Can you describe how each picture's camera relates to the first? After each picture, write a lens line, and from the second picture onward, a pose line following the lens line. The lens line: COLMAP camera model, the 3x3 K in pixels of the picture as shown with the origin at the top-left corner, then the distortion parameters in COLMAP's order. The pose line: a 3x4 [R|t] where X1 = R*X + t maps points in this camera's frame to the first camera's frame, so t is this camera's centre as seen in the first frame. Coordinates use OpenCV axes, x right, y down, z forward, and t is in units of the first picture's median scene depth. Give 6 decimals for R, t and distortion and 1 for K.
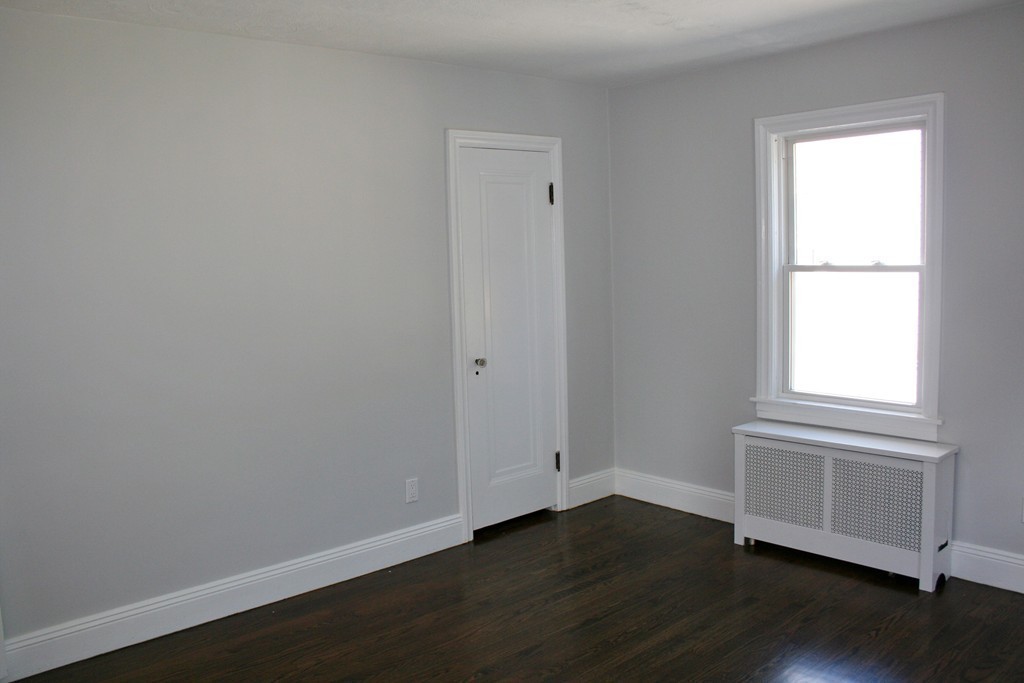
lens RADIAL K [[858.1, 0, 512.0], [0, 858.1, 341.5], [0, 0, 1]] dist [-0.144753, 0.113792]
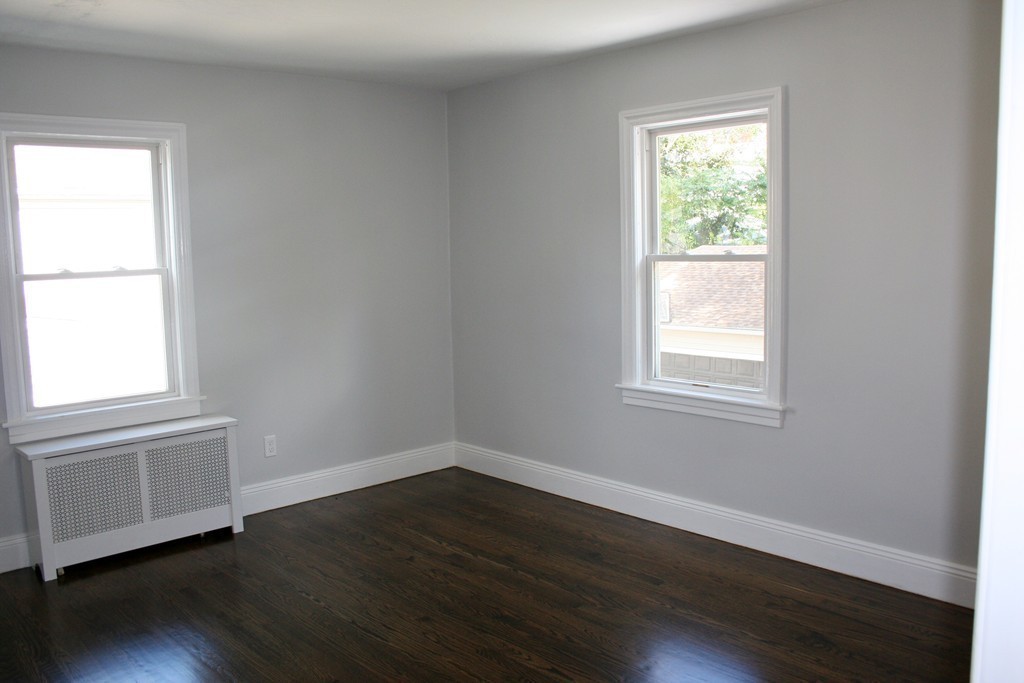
lens RADIAL K [[858.1, 0, 512.0], [0, 858.1, 341.5], [0, 0, 1]] dist [-0.144753, 0.113792]
pose [[-0.012860, -0.082613, 0.996499, -0.647924], [0.129610, 0.988036, 0.083584, -0.024806], [-0.991482, 0.130231, -0.001999, 0.514744]]
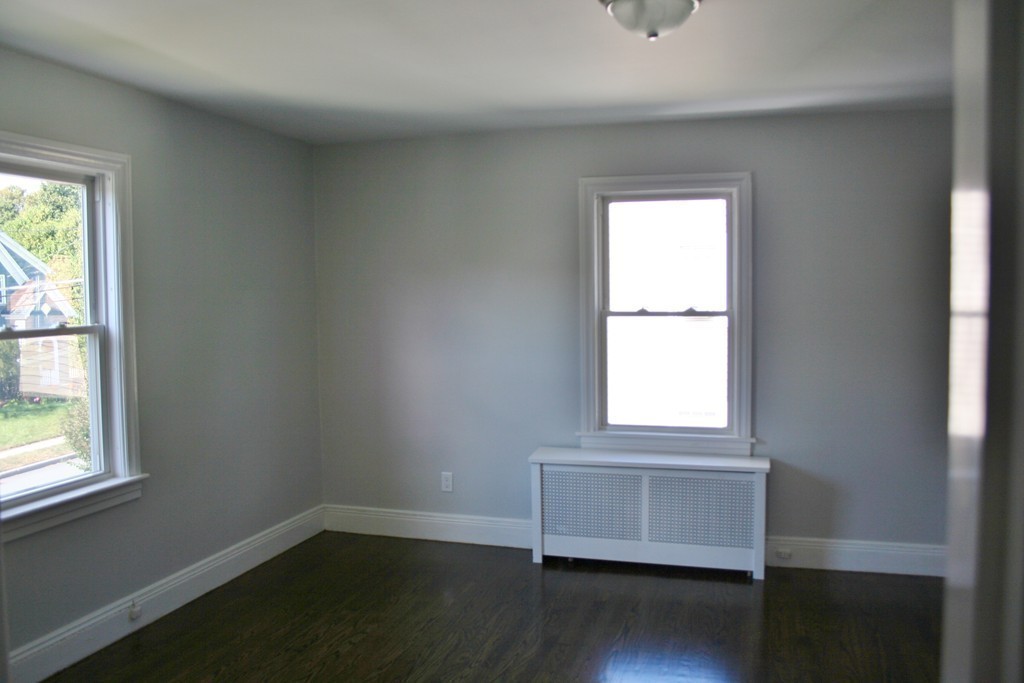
lens RADIAL K [[858.1, 0, 512.0], [0, 858.1, 341.5], [0, 0, 1]] dist [-0.144753, 0.113792]
pose [[0.858883, -0.015070, 0.511951, -0.391909], [0.042974, 0.998163, -0.042715, -0.007900], [-0.510366, 0.058688, 0.857952, 0.102908]]
